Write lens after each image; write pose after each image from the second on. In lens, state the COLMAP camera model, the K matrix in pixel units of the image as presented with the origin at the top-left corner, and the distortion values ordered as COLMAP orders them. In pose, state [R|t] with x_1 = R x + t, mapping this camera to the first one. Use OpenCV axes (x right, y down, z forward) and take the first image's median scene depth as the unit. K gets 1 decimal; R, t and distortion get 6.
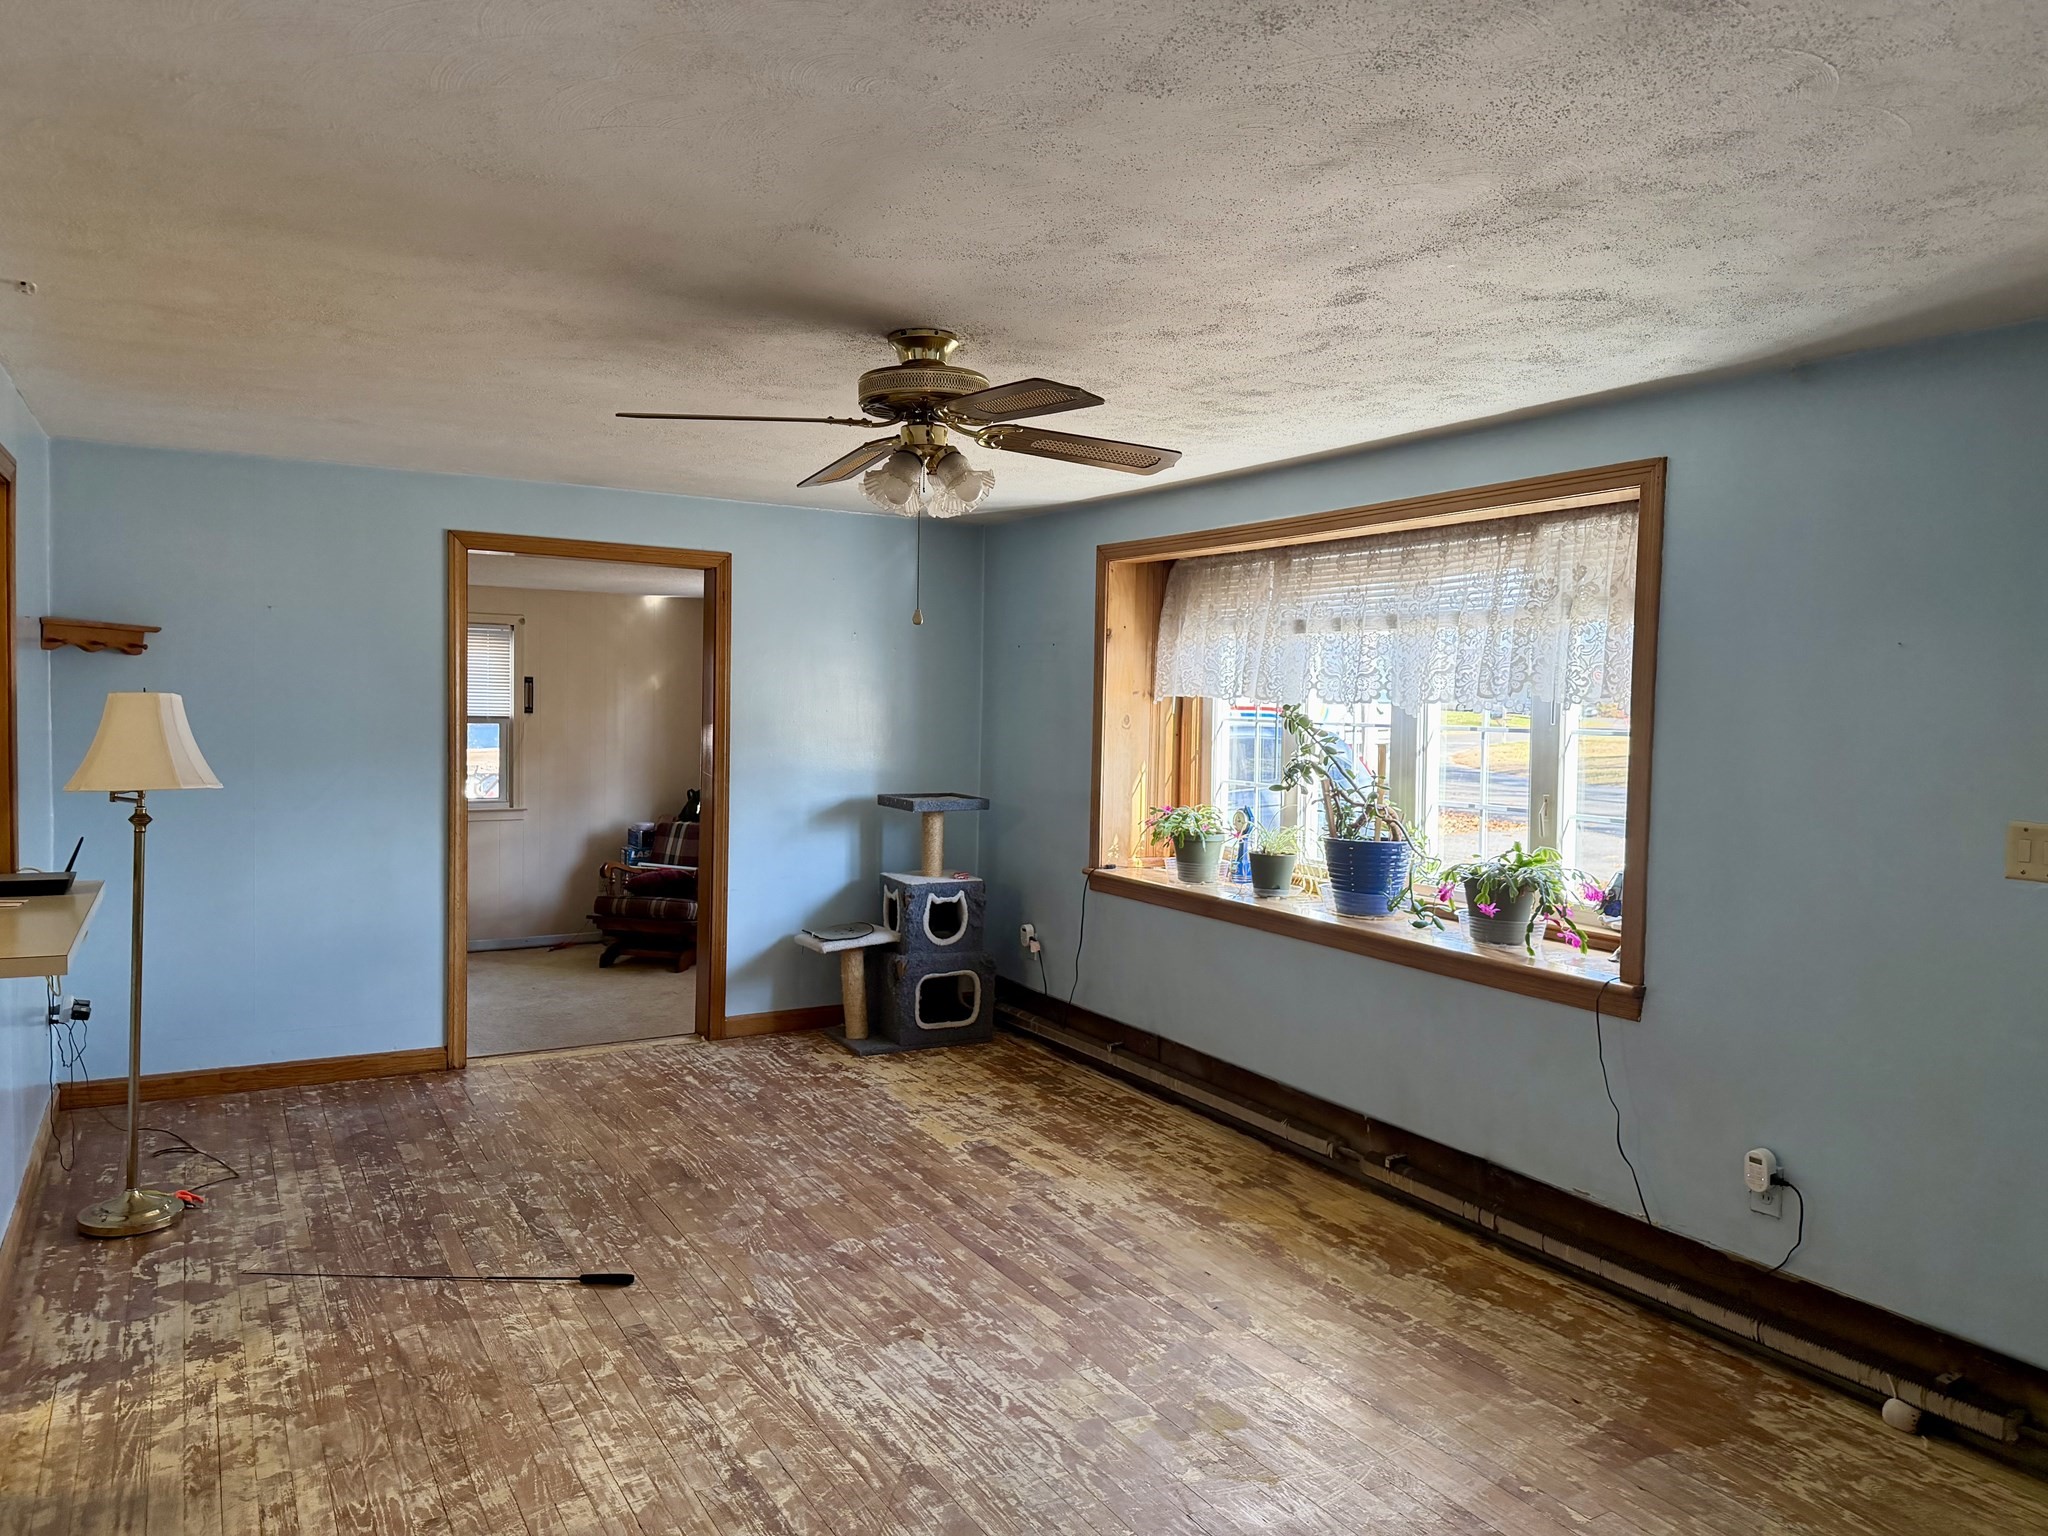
lens RADIAL K [[1436.7, 0, 1025.9], [0, 1436.7, 775.1], [0, 0, 1]] dist [0.021701, -0.024201]
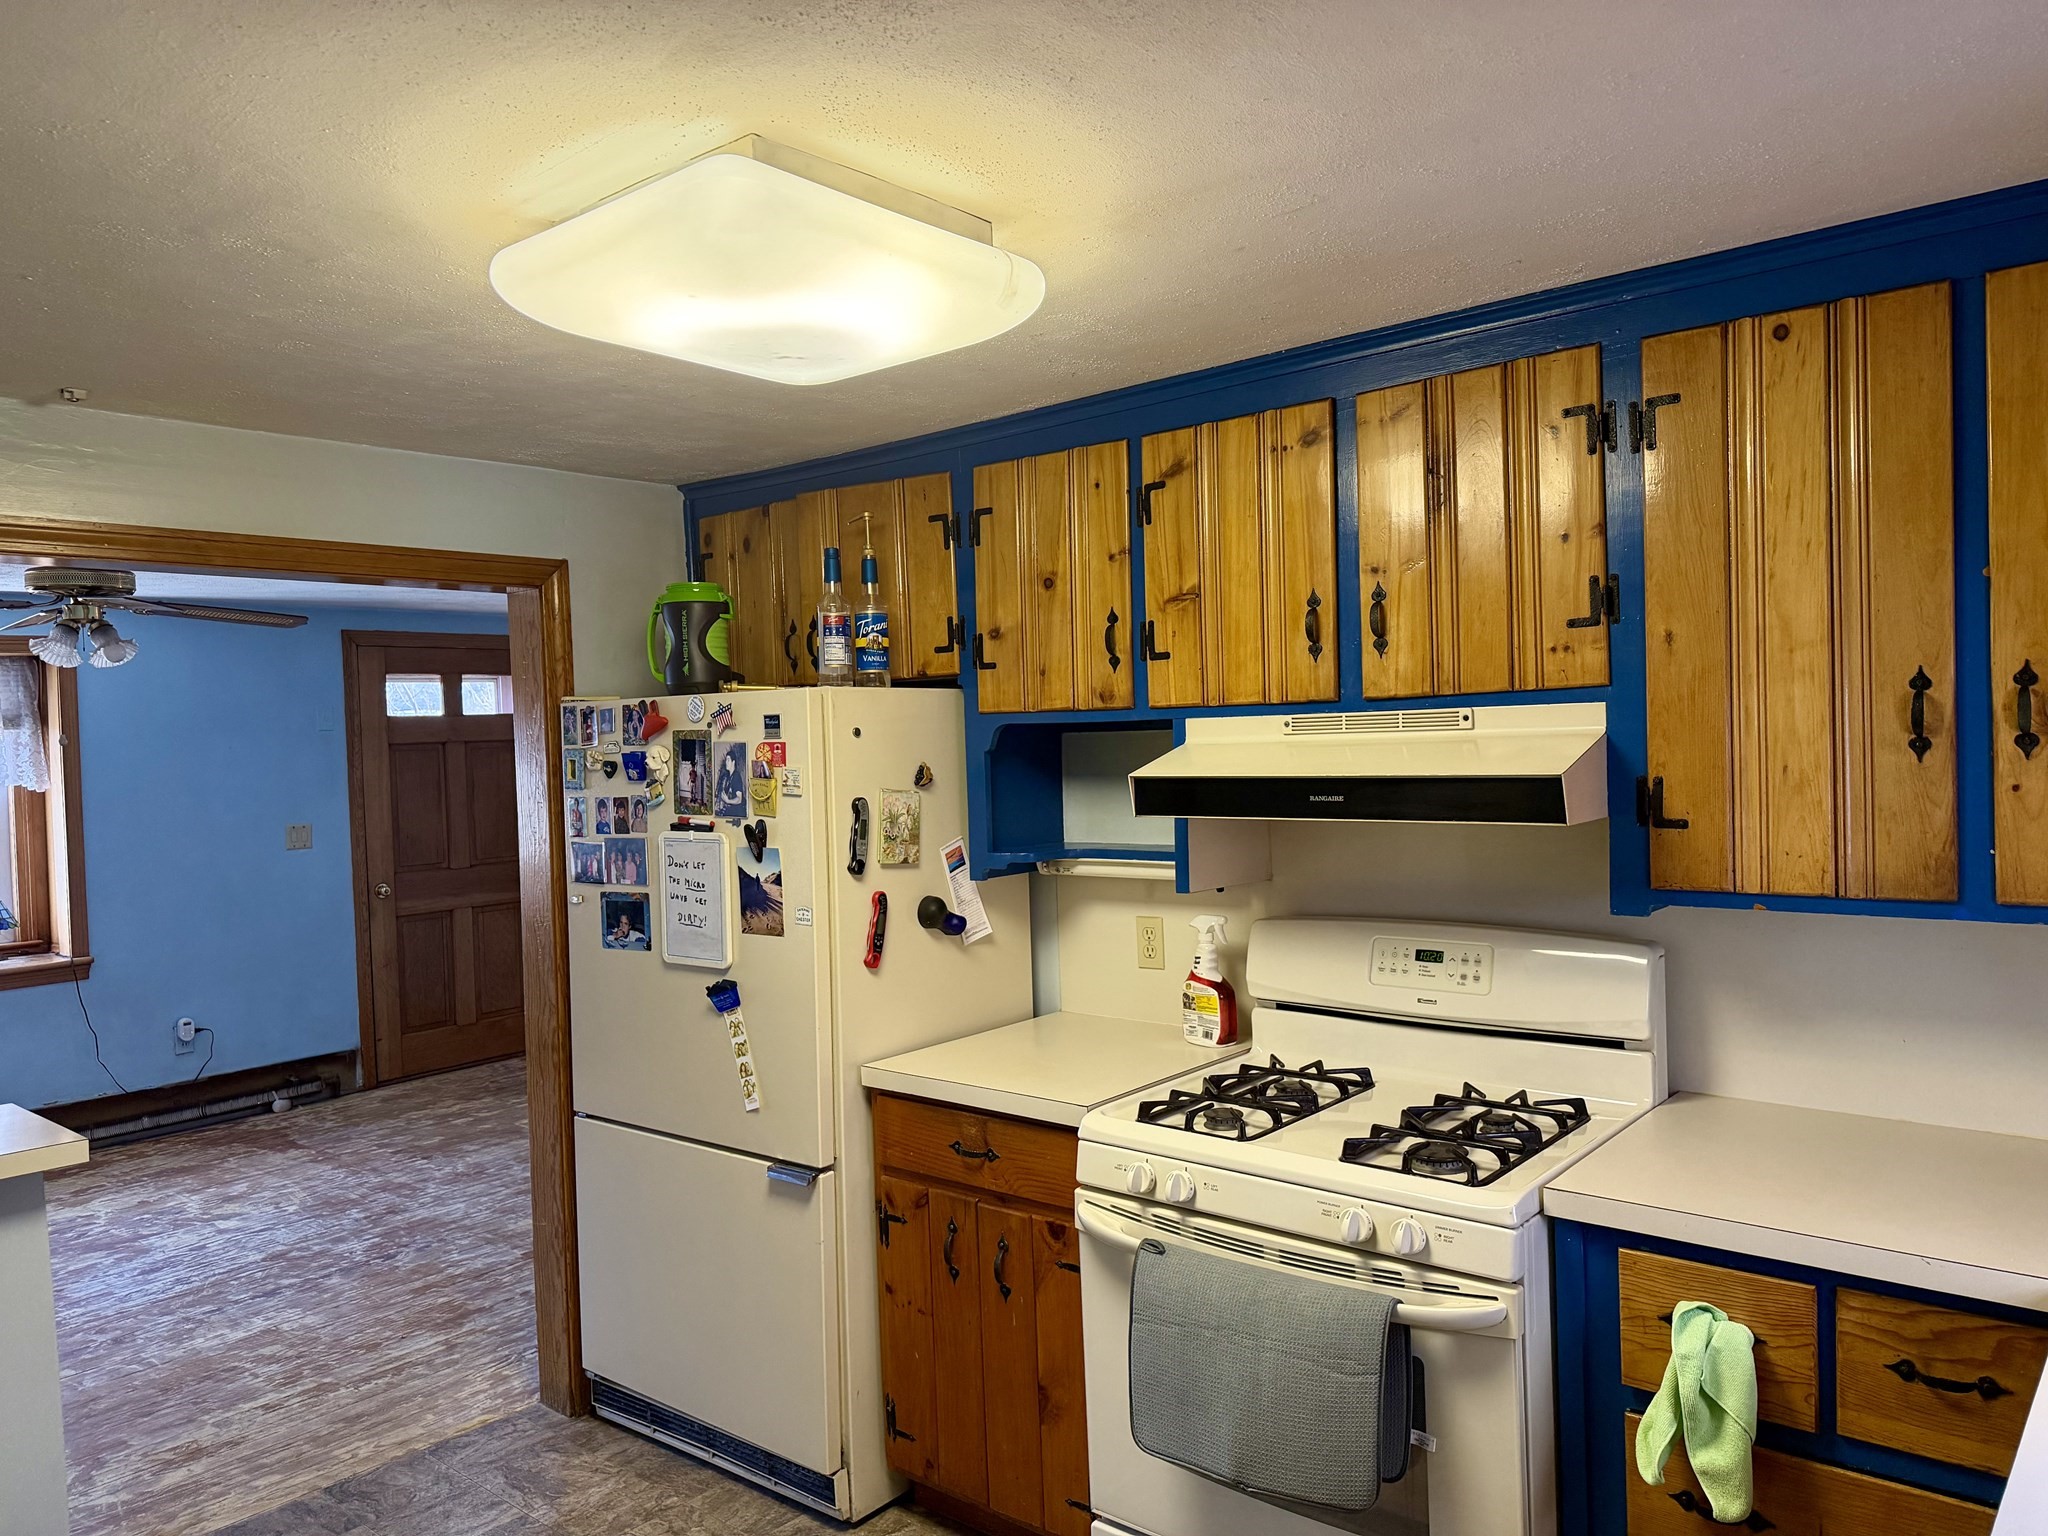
lens RADIAL K [[1436.7, 0, 1025.9], [0, 1436.7, 775.1], [0, 0, 1]] dist [0.021701, -0.024201]
pose [[-0.360561, -0.031818, 0.932193, -1.830126], [0.069683, 0.995706, 0.060939, -0.109862], [-0.930129, 0.086930, -0.356795, 0.692862]]
